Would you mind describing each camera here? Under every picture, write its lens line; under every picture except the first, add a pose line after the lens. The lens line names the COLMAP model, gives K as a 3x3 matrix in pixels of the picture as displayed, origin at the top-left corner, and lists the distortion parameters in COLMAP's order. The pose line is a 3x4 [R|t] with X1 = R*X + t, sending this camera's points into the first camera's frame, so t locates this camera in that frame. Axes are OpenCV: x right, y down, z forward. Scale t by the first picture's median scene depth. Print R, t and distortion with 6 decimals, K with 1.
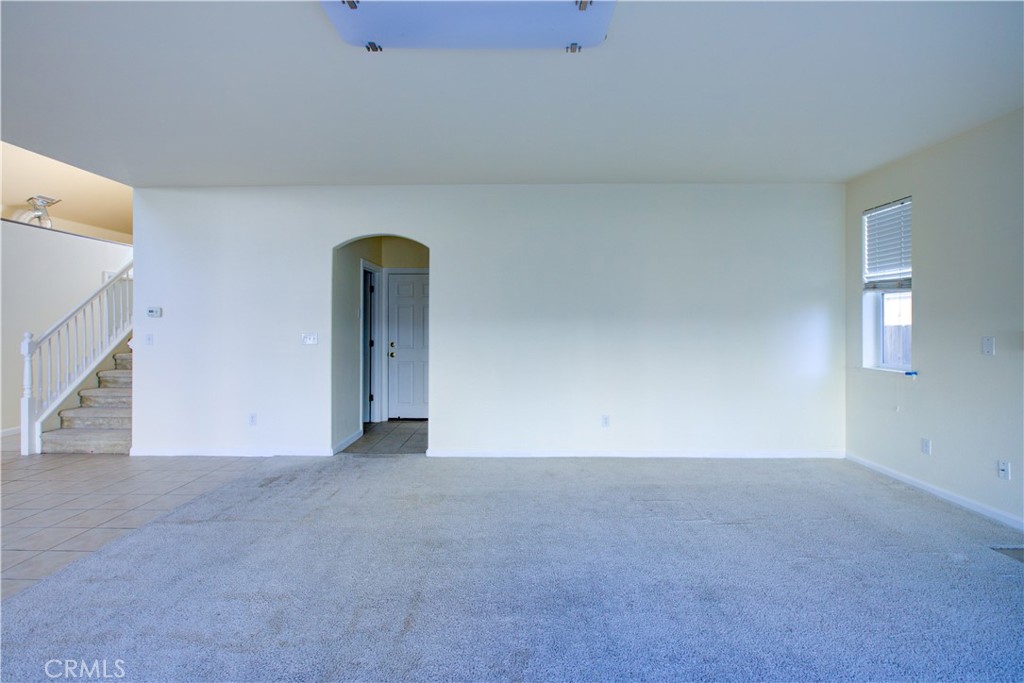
lens RADIAL K [[471.5, 0, 512.8], [0, 471.5, 319.0], [0, 0, 1]] dist [0.000033, 0.000145]
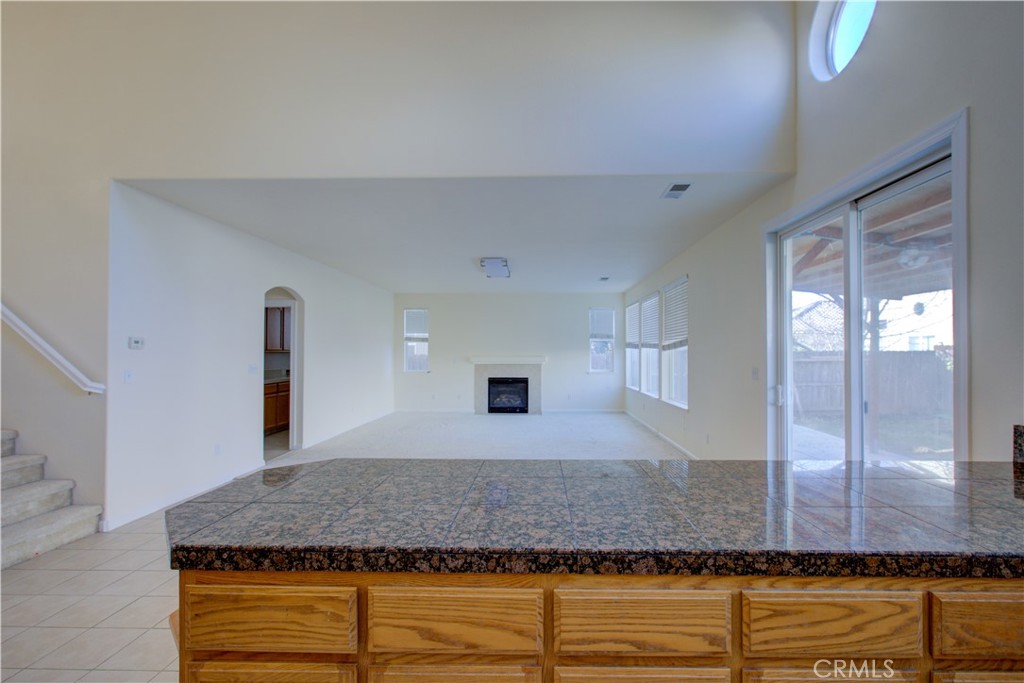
lens RADIAL K [[472.9, 0, 519.8], [0, 472.9, 348.8], [0, 0, 1]] dist [-0.000796, 0.000703]
pose [[0.023425, 0.010434, 0.999671, -1.773027], [-0.005156, 0.999933, -0.010315, 0.003185], [-0.999712, -0.004913, 0.023477, 0.365231]]
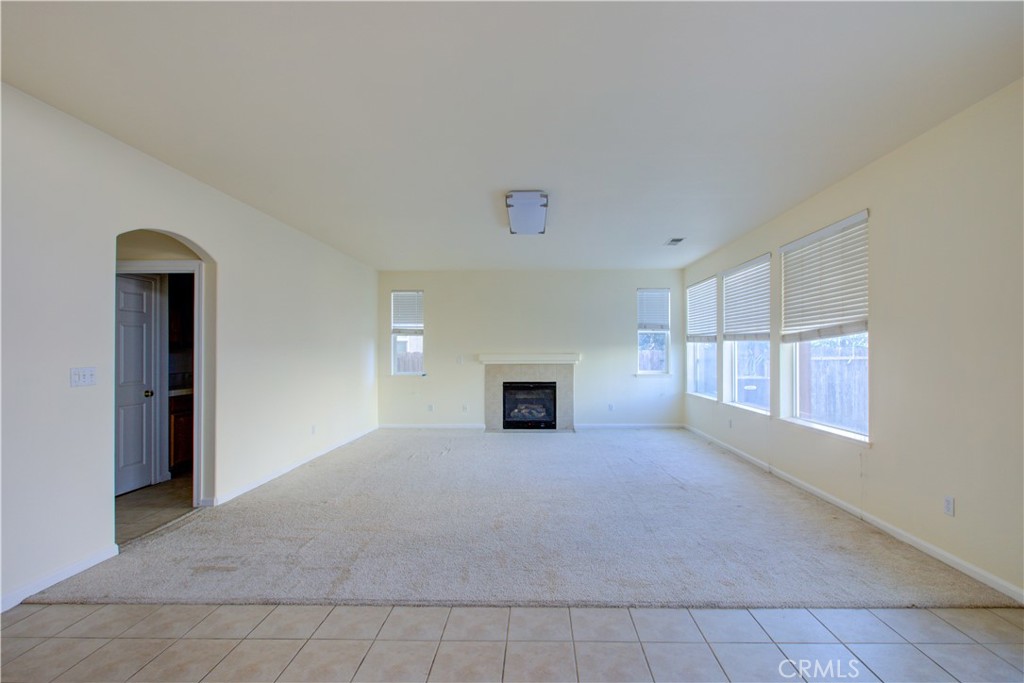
lens RADIAL K [[472.9, 0, 519.8], [0, 472.9, 348.8], [0, 0, 1]] dist [-0.000796, 0.000703]
pose [[0.020539, 0.008652, 0.999752, -1.146777], [-0.001824, 0.999961, -0.008616, 0.014560], [-0.999787, -0.001646, 0.020554, 0.487802]]
